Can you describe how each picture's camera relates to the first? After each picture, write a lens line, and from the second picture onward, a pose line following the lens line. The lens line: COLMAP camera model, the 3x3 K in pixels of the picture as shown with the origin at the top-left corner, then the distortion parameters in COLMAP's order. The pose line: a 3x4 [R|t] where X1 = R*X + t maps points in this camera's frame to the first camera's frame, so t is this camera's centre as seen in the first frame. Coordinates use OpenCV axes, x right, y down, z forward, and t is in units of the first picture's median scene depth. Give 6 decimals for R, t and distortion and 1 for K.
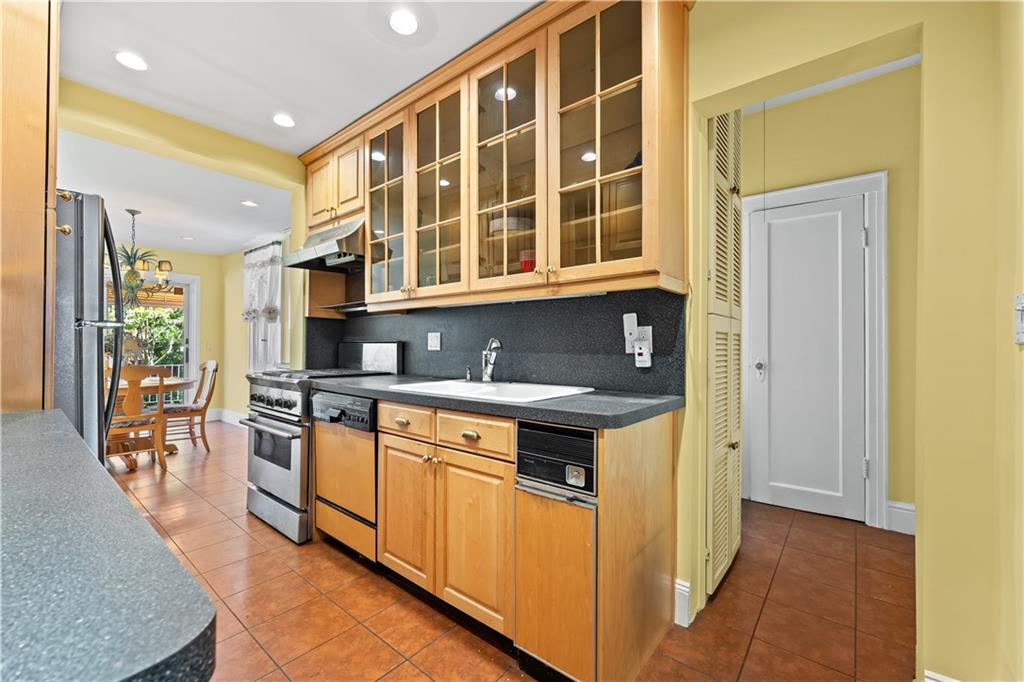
lens RADIAL K [[415.8, 0, 512.1], [0, 415.8, 340.5], [0, 0, 1]] dist [-0.001090, 0.000194]
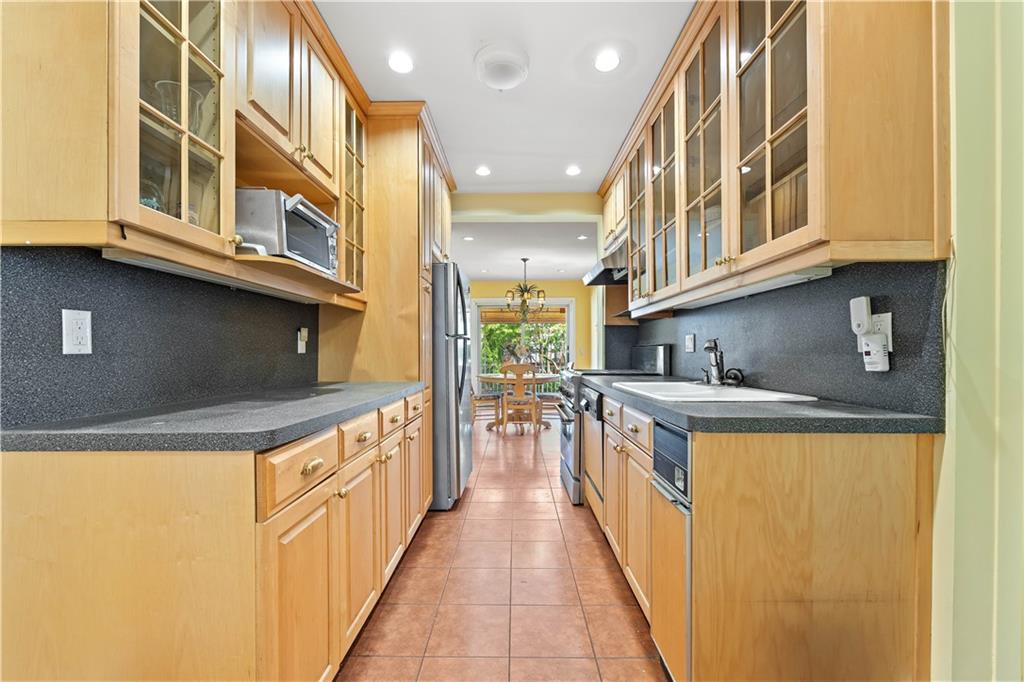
lens RADIAL K [[415.8, 0, 515.8], [0, 415.8, 351.9], [0, 0, 1]] dist [-0.001090, 0.000194]
pose [[0.637693, -0.004560, -0.770277, 0.315385], [0.013515, 0.999895, 0.005269, 0.012182], [0.770172, -0.013770, 0.637688, 0.051676]]
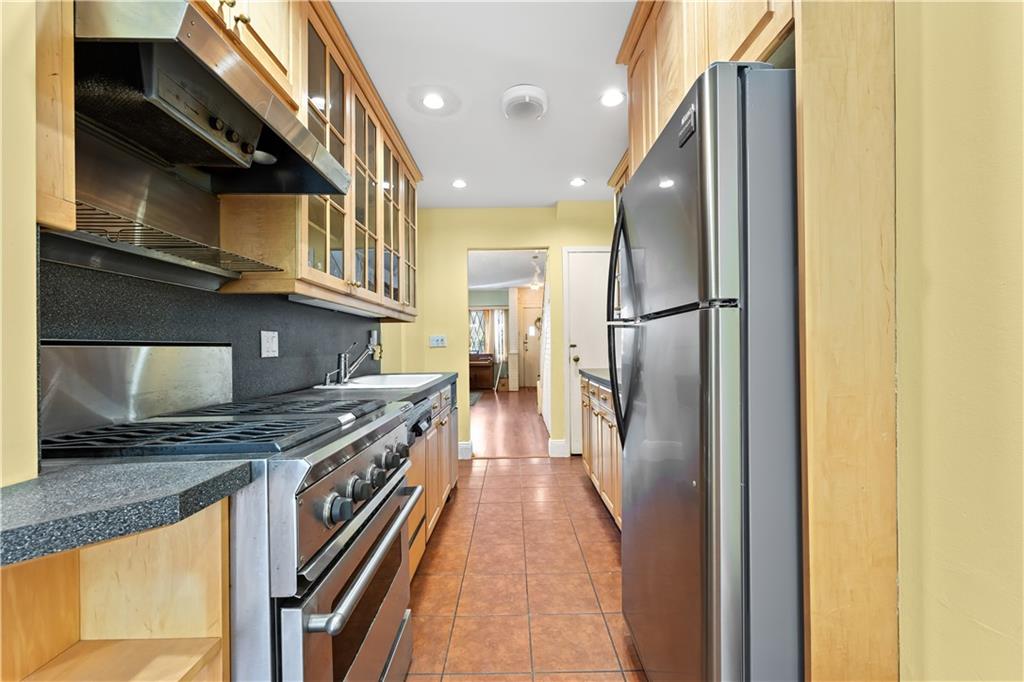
lens RADIAL K [[415.8, 0, 512.8], [0, 415.8, 344.3], [0, 0, 1]] dist [-0.001090, 0.000194]
pose [[-0.636899, 0.008406, 0.770901, -0.988186], [0.000865, 0.999948, -0.010189, 0.009820], [-0.770947, -0.005823, -0.636873, 1.142296]]
